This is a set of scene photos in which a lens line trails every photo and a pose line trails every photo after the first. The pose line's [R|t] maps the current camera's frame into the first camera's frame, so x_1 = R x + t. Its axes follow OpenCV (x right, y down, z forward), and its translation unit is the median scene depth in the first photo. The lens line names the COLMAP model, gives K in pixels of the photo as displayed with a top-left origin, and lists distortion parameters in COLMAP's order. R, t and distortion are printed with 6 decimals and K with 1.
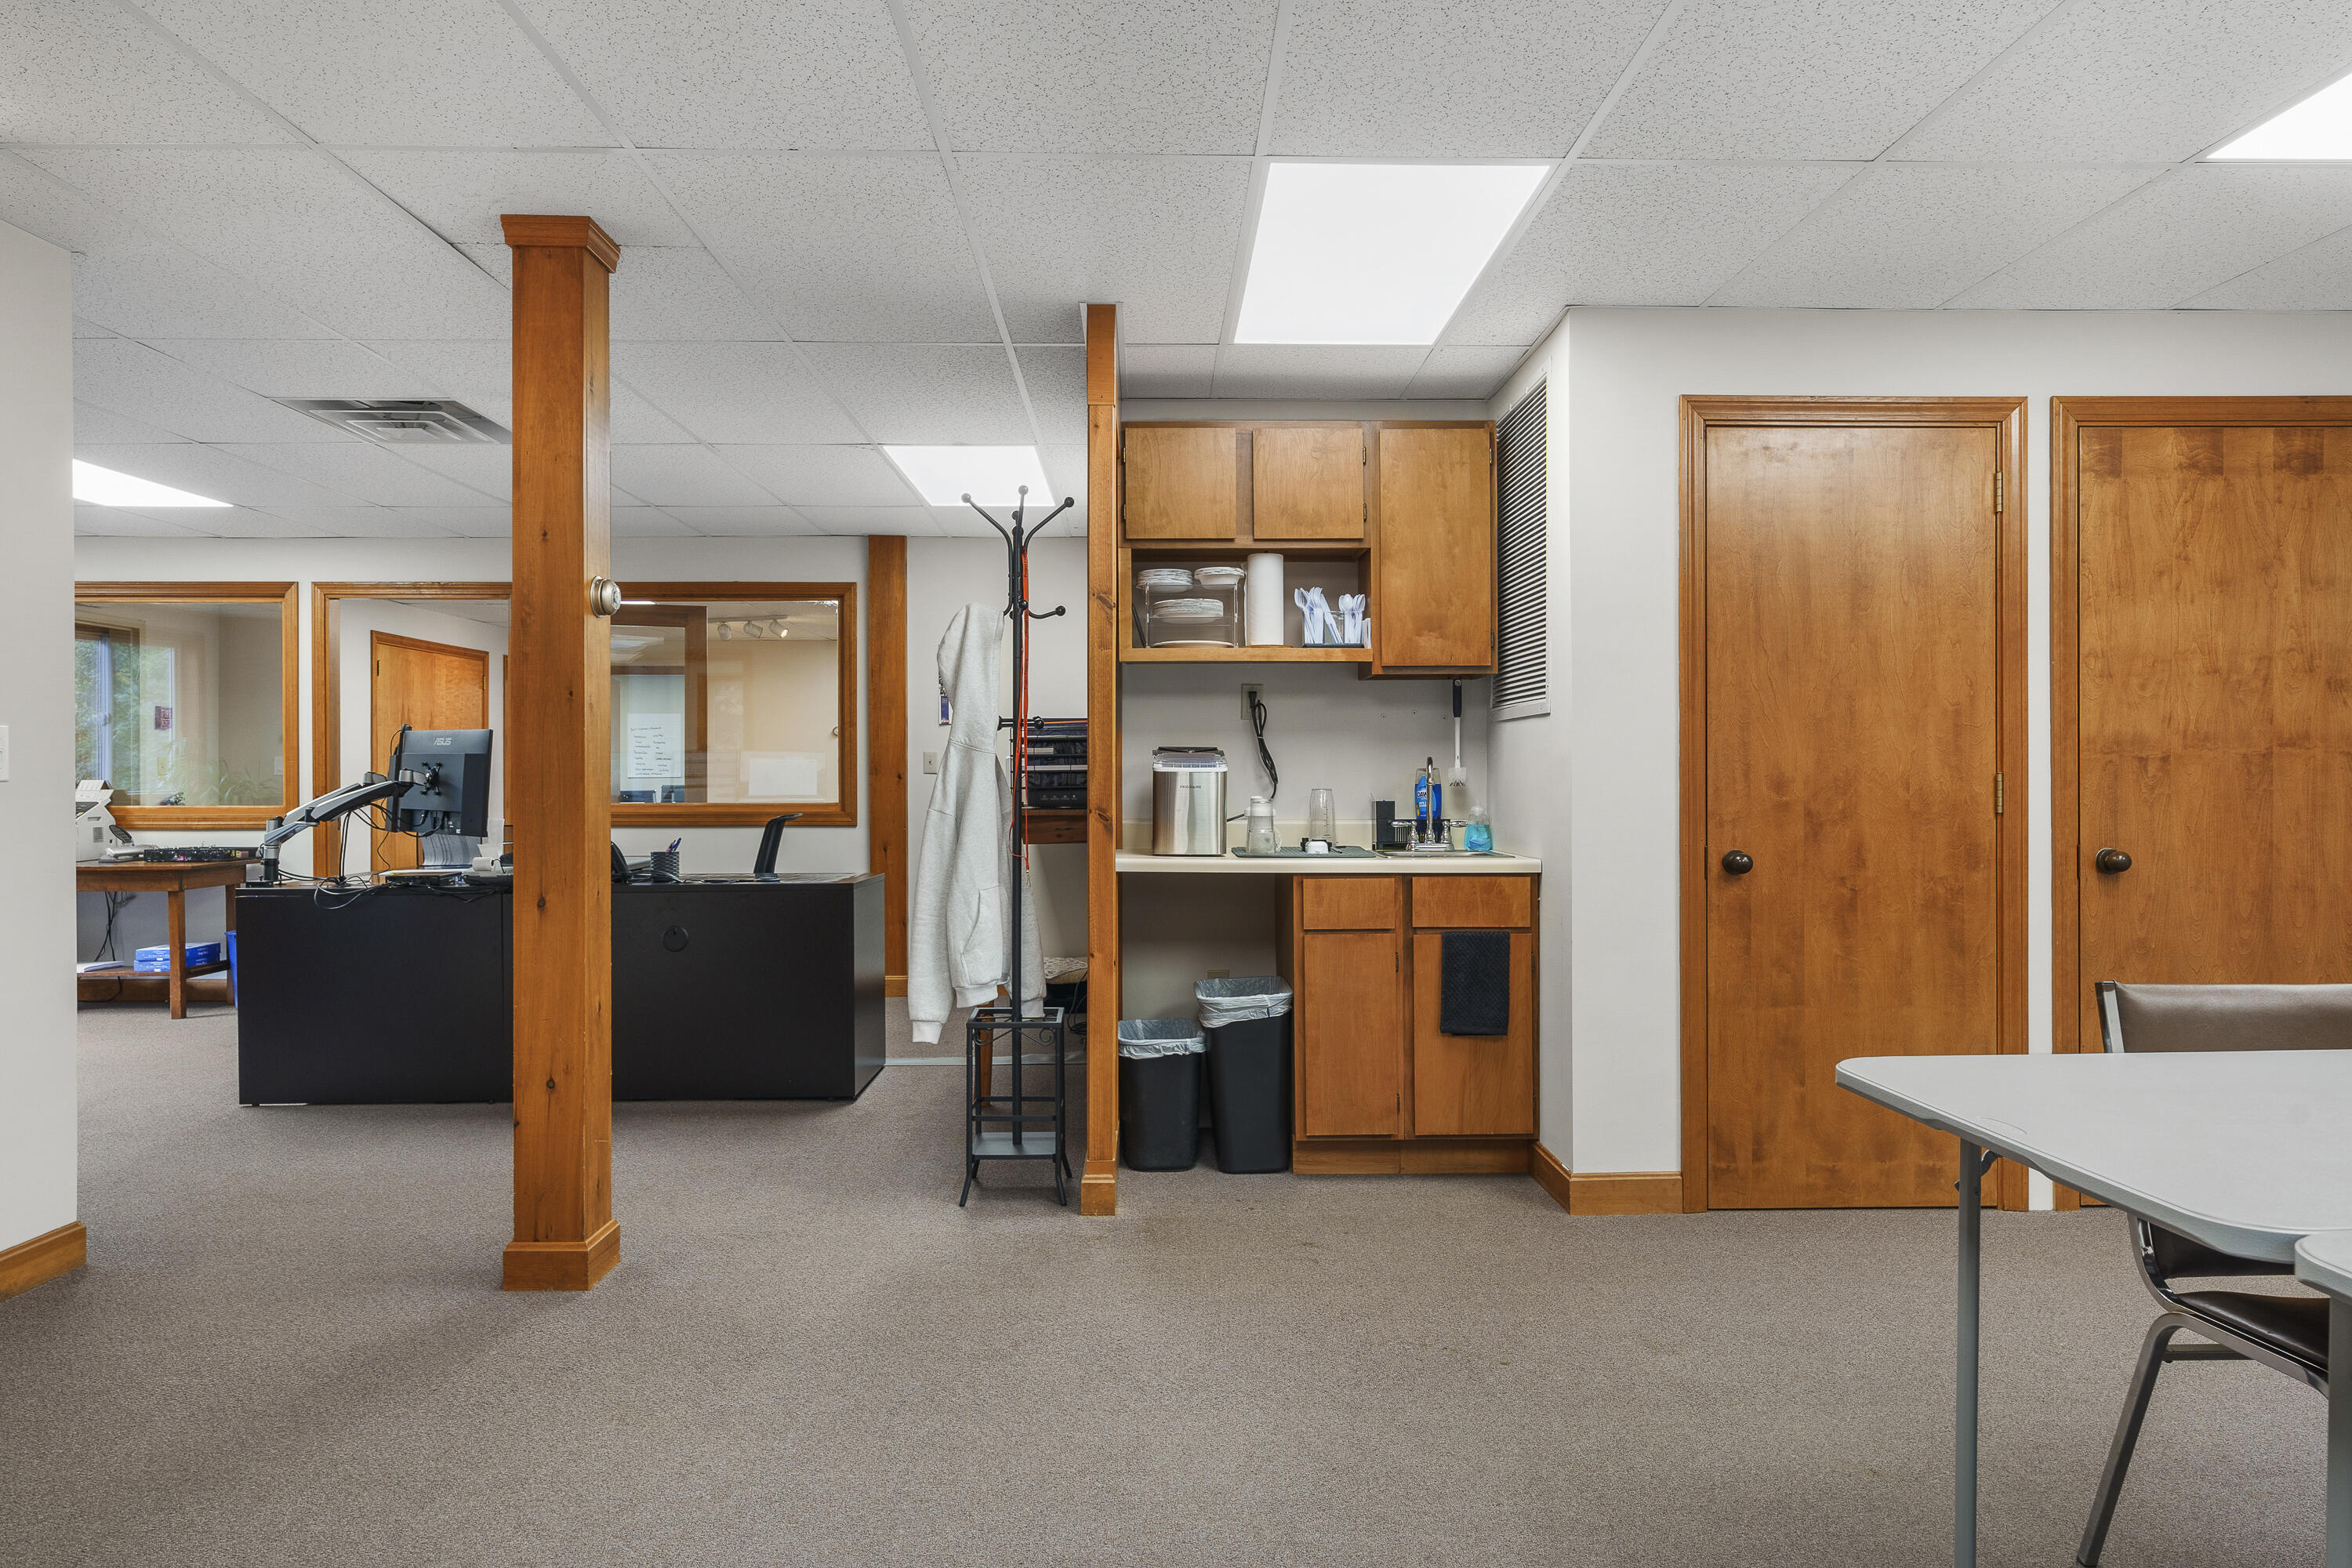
lens RADIAL K [[1430.6, 0, 1174.1], [0, 1430.6, 777.9], [0, 0, 1]] dist [0.002145, 0.008807]
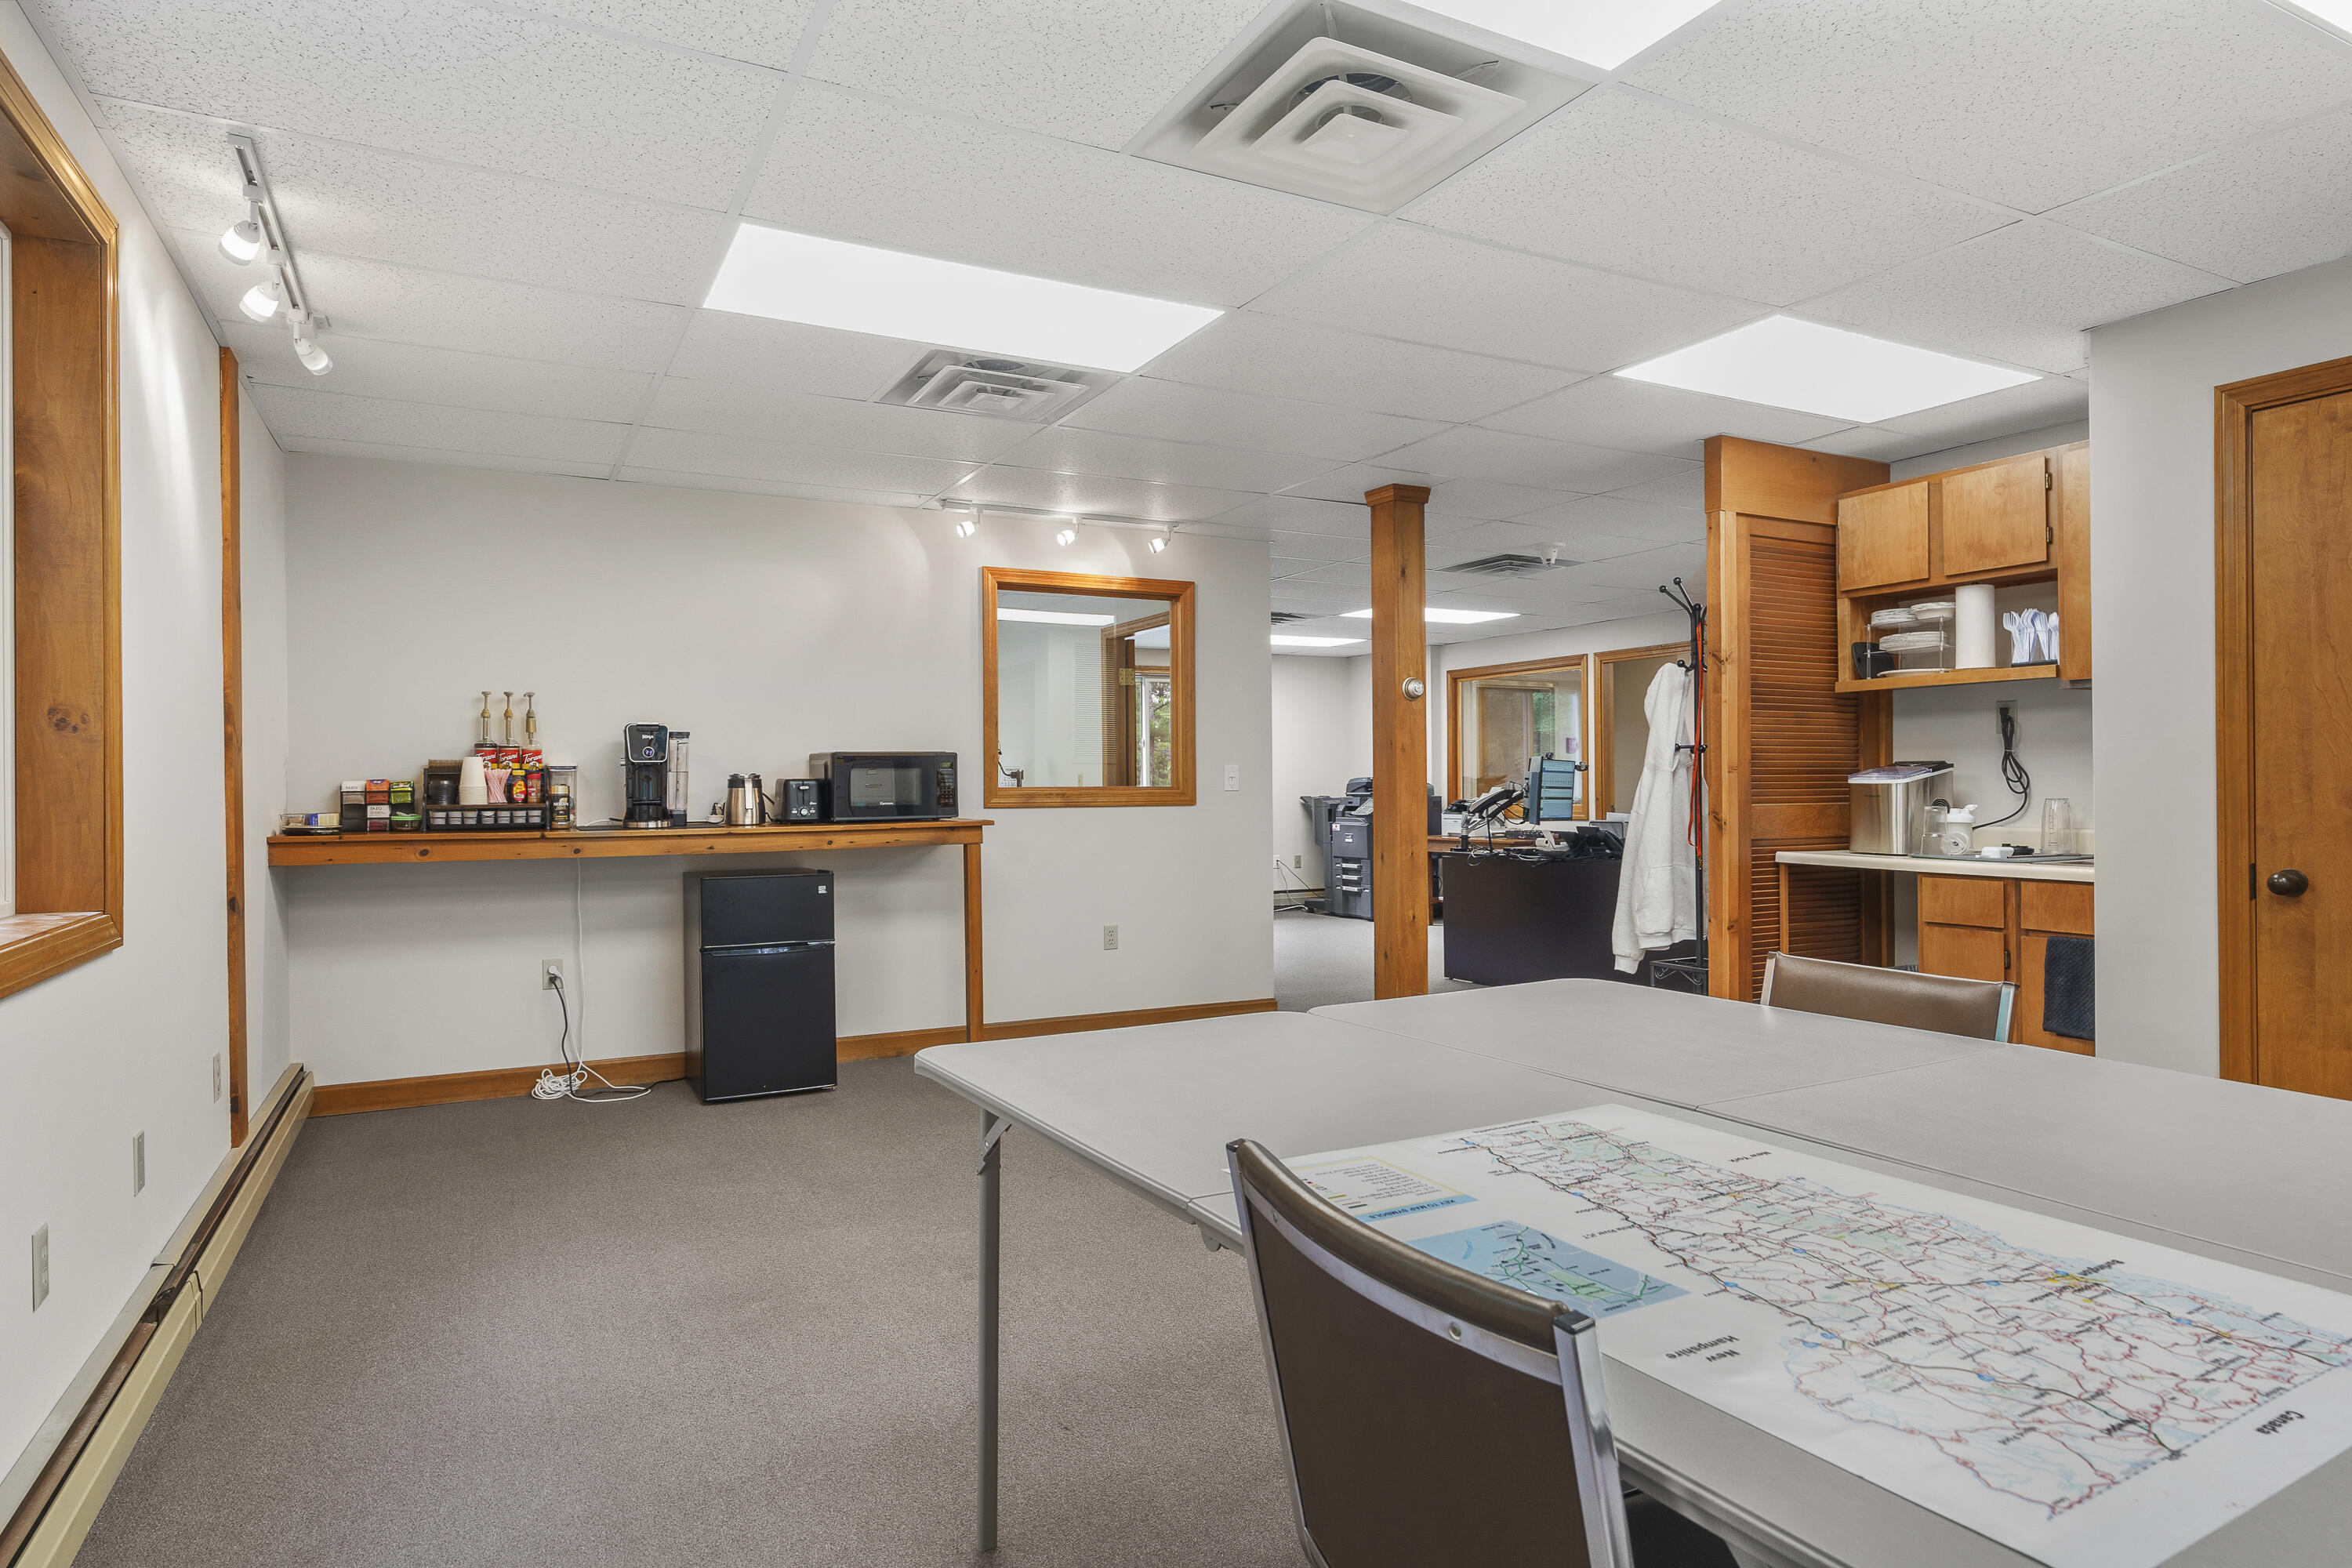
lens RADIAL K [[1332.5, 0, 1186.6], [0, 1332.5, 785.8], [0, 0, 1]] dist [0.008639, 0.001235]
pose [[0.460367, -0.000668, -0.887728, 0.715927], [0.003696, 0.999992, 0.001164, -0.005501], [0.887721, -0.003817, 0.460366, -0.013215]]
